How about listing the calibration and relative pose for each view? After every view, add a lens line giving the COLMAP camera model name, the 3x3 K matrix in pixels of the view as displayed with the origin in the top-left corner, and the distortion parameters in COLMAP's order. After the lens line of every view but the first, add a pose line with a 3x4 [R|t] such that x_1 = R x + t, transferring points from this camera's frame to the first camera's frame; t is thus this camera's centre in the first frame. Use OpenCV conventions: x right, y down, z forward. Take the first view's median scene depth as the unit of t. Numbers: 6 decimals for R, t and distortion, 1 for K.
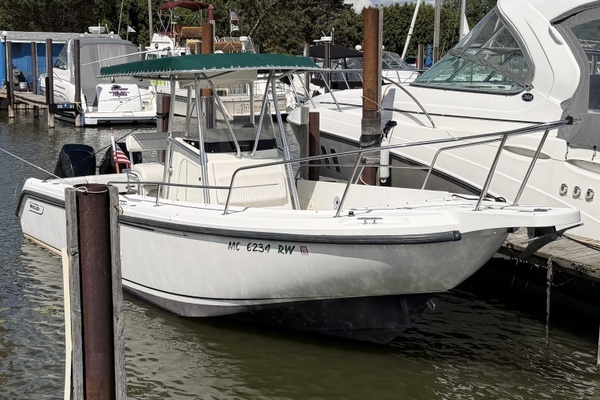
lens RADIAL K [[905.9, 0, 265.0], [0, 905.9, 196.4], [0, 0, 1]] dist [0.094098, 0.000000]
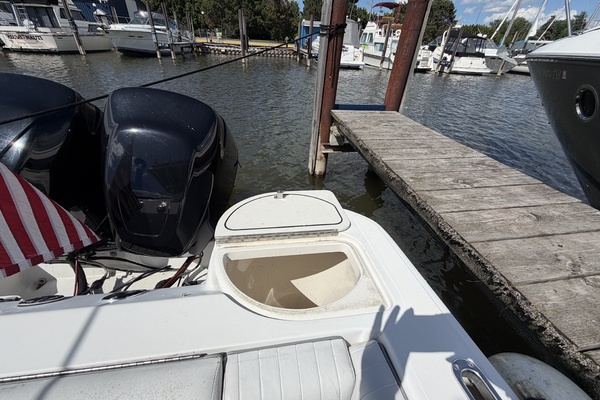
lens RADIAL K [[242.8, 0, 300.3], [0, 242.8, 200.2], [0, 0, 1]] dist [0.002737, -0.000221]
pose [[0.936238, 0.226902, -0.268280, -0.089215], [-0.100447, 0.904506, 0.414463, -0.077609], [0.336703, -0.361088, 0.869624, 1.142114]]
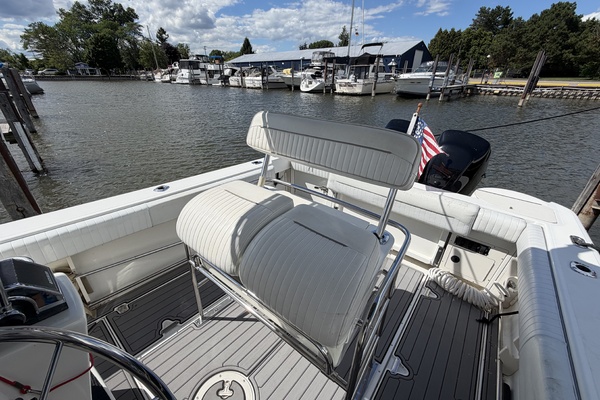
lens RADIAL K [[241.8, 0, 296.9], [0, 241.8, 200.8], [0, 0, 1]] dist [0.000752, 0.000695]
pose [[0.310154, 0.437458, -0.844059, -0.021121], [-0.148815, 0.899237, 0.411372, -0.081486], [0.938967, -0.001980, 0.344003, 0.995396]]
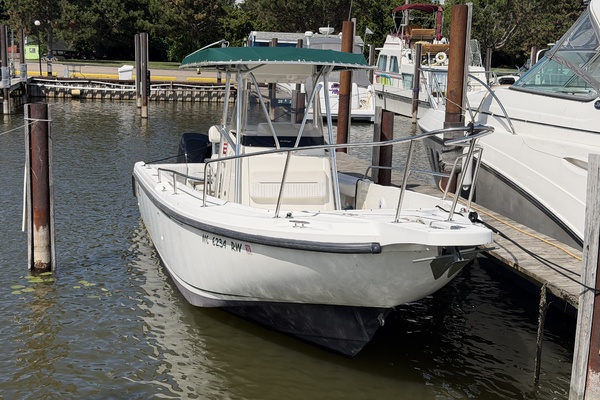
lens RADIAL K [[851.1, 0, 289.2], [0, 851.1, 213.5], [0, 0, 1]] dist [0.108275, 0.000000]
pose [[0.957988, 0.079421, -0.275591, 0.217208], [-0.072286, 0.996735, 0.035970, -0.009607], [0.277548, -0.014537, 0.960602, 0.089824]]
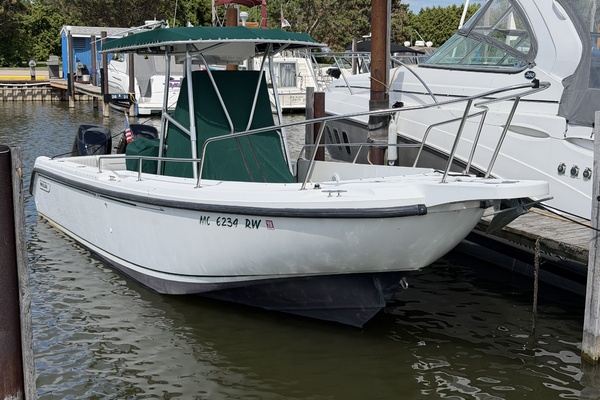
lens RADIAL K [[851.1, 0, 302.5], [0, 851.1, 200.7], [0, 0, 1]] dist [0.108275, 0.000000]
pose [[0.999420, 0.011482, -0.032064, 0.069164], [-0.011043, 0.999843, 0.013848, 0.013958], [0.032218, -0.013486, 0.999390, 0.068502]]
